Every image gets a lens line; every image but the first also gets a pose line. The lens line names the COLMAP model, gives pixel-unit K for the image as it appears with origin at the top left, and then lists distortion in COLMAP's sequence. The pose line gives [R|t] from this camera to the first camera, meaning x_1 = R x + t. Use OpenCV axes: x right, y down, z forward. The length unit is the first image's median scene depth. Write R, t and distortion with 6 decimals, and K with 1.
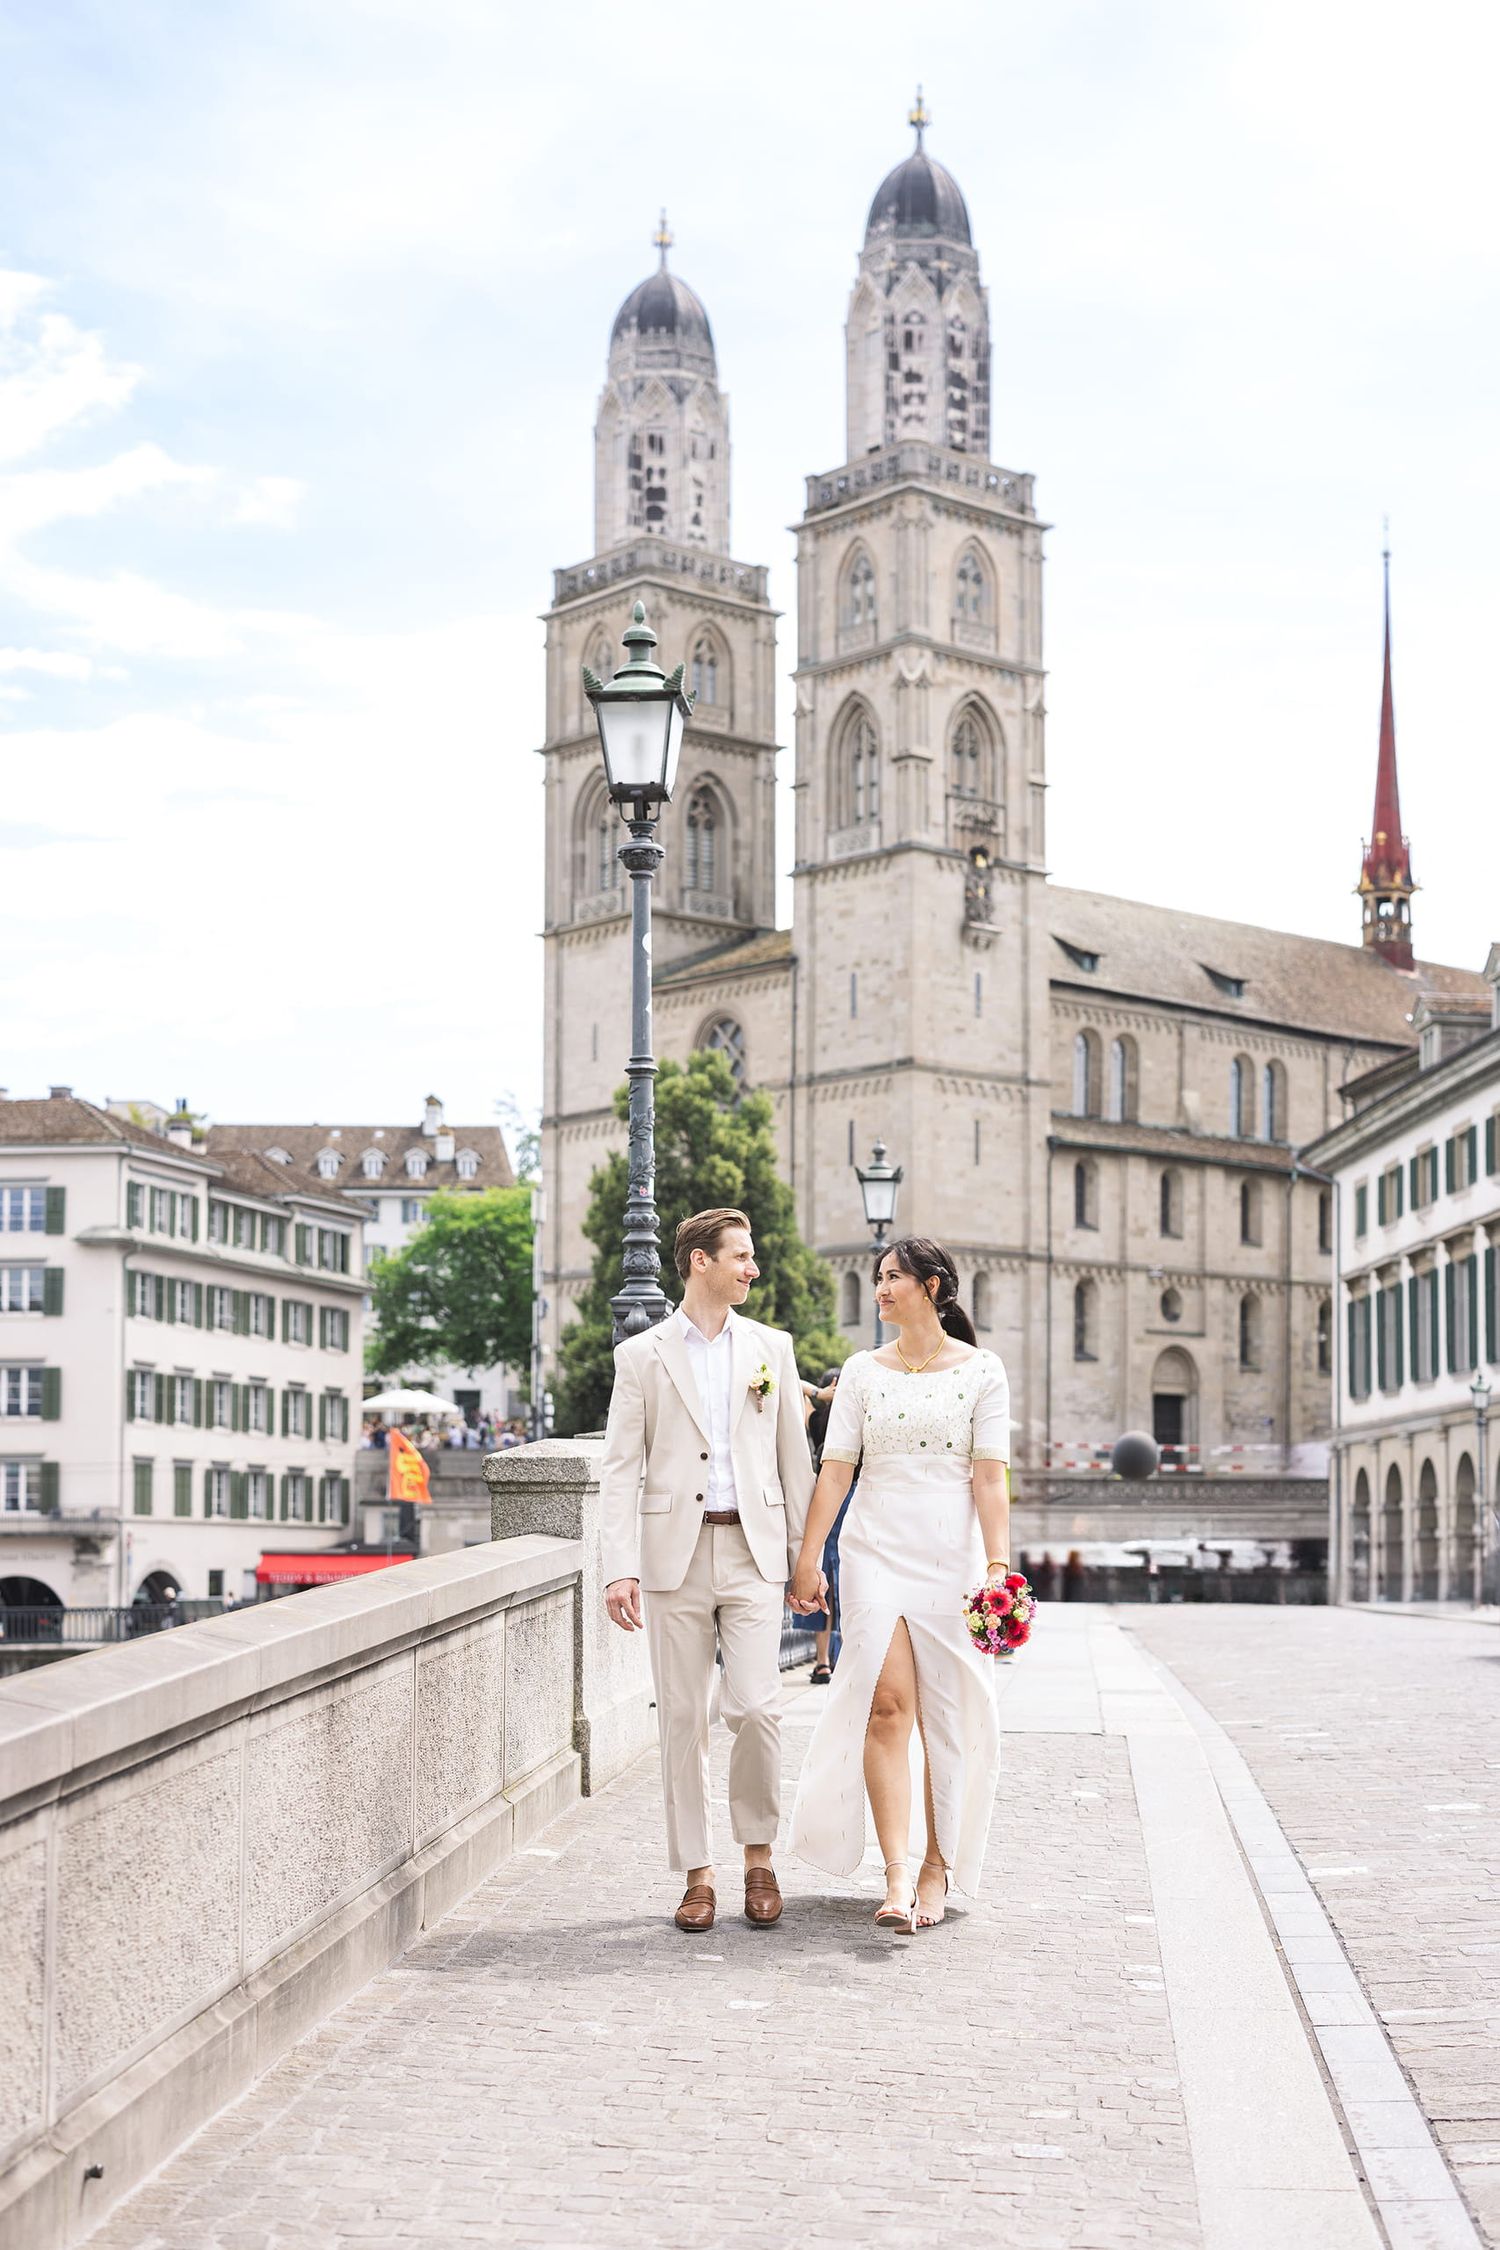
lens RADIAL K [[7881.7, 0, 750.0], [0, 7881.7, 1125.0], [0, 0, 1]] dist [0.024524, -1.380643]
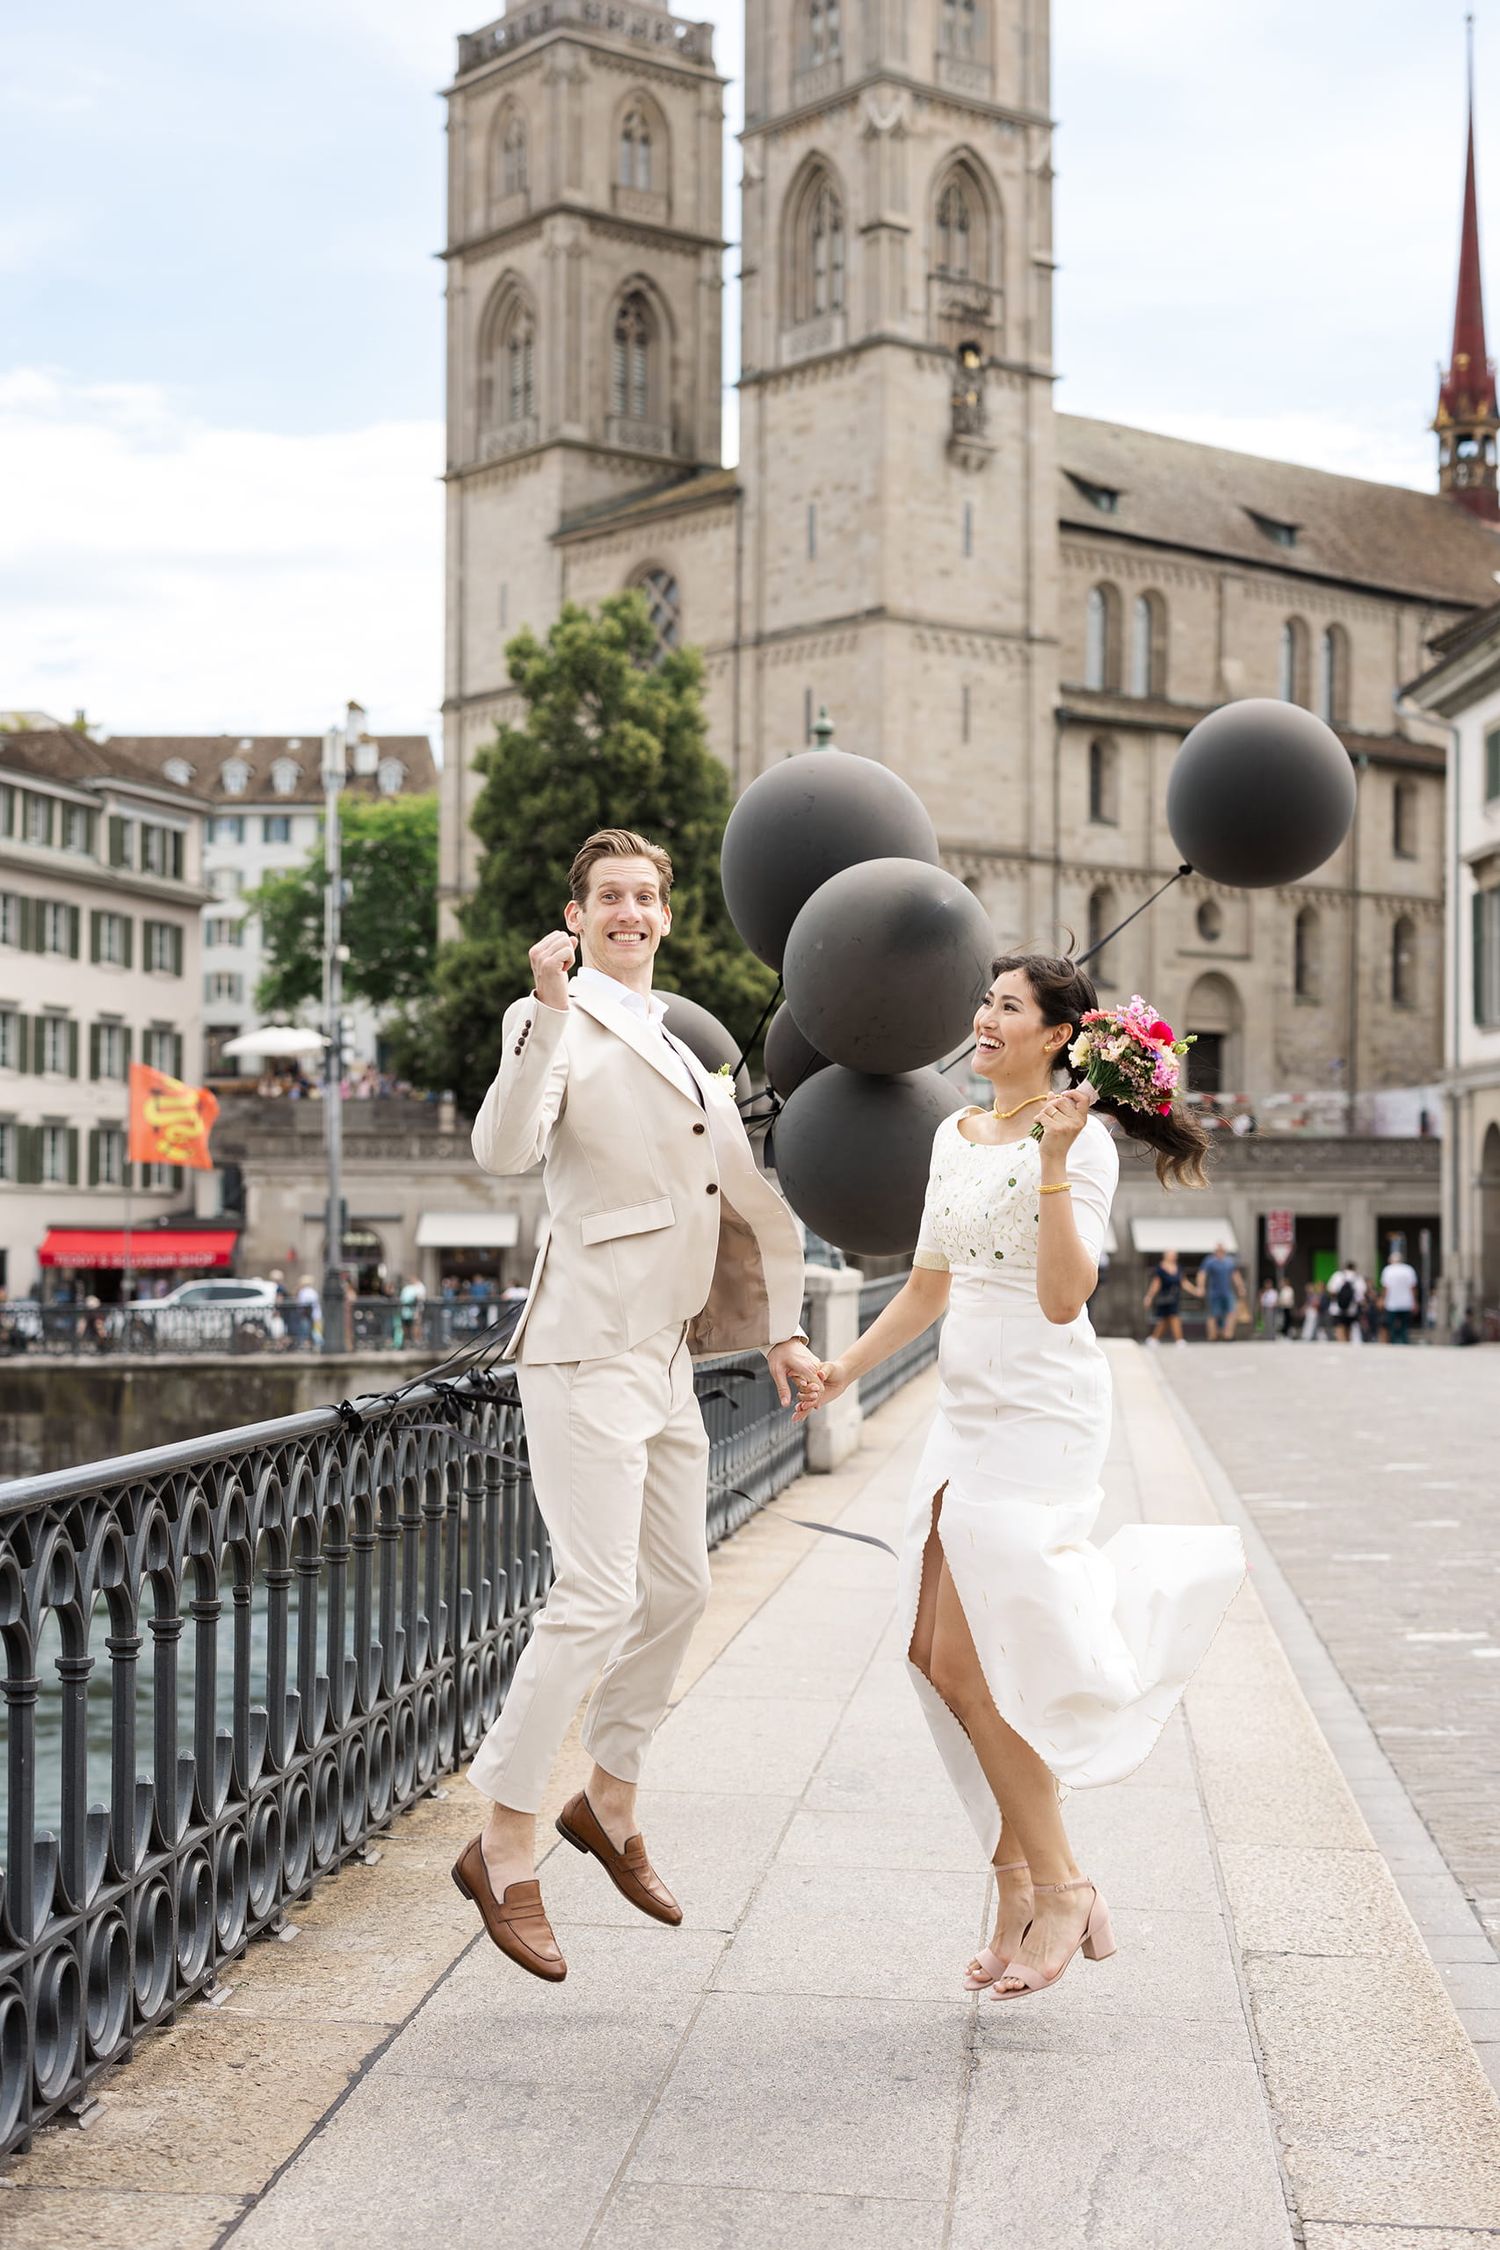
lens RADIAL K [[5405.7, 0, 477.2], [0, 5405.7, 1125.4], [0, 0, 1]] dist [-0.001763, -0.198309]
pose [[0.997615, 0.002321, -0.068984, 0.017156], [0.000654, 0.999072, 0.043068, 0.019940], [0.069020, -0.043011, 0.996688, 0.445879]]
